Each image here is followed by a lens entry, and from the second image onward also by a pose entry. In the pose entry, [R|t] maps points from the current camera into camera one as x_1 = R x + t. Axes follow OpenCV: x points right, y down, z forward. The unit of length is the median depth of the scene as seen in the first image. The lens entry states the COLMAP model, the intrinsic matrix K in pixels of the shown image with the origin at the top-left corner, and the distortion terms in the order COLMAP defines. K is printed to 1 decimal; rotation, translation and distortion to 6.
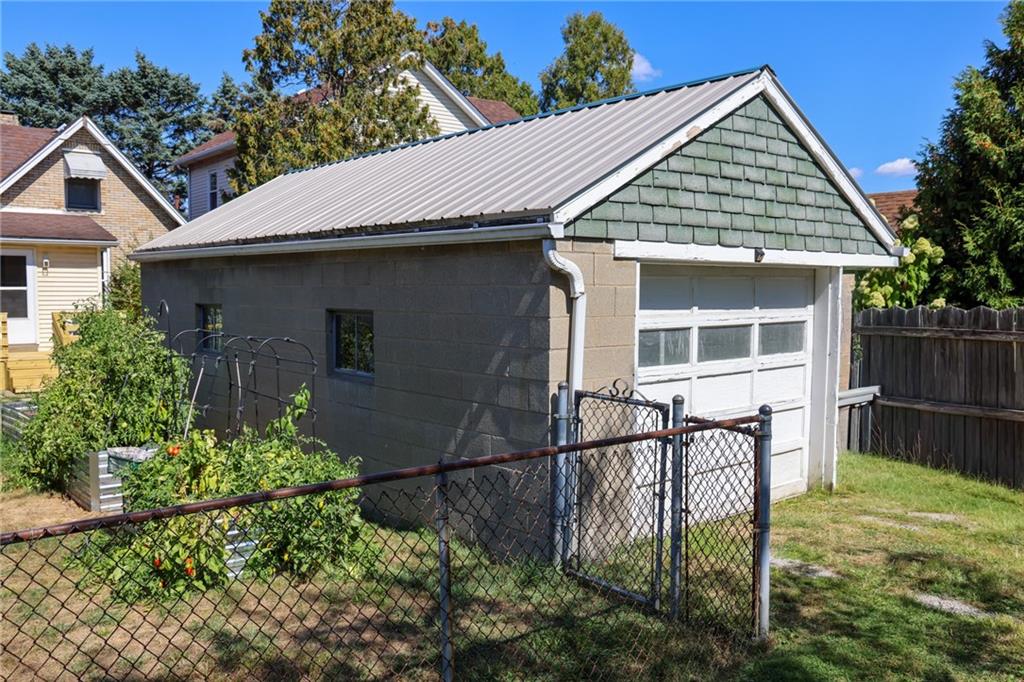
lens RADIAL K [[857.3, 0, 511.4], [0, 857.3, 341.2], [0, 0, 1]] dist [-0.009409, 0.086495]
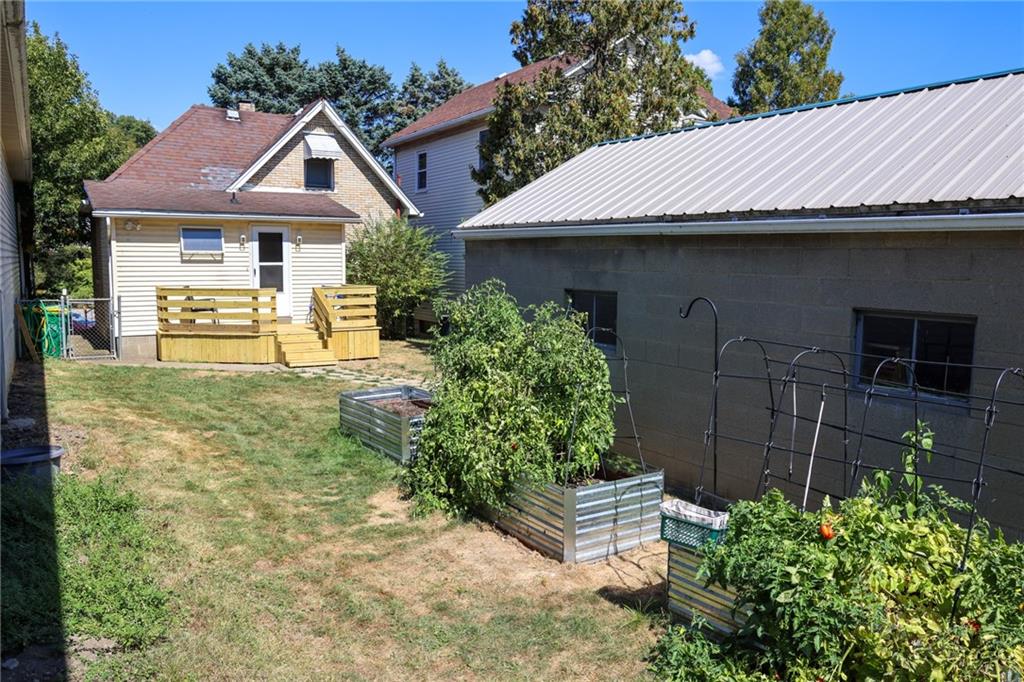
lens RADIAL K [[732.6, 0, 512.3], [0, 732.6, 340.8], [0, 0, 1]] dist [-0.050169, 0.001601]
pose [[0.995208, 0.018605, -0.095990, -0.153914], [-0.013892, 0.998676, 0.049535, -0.012165], [0.096785, -0.047964, 0.994149, 0.110083]]
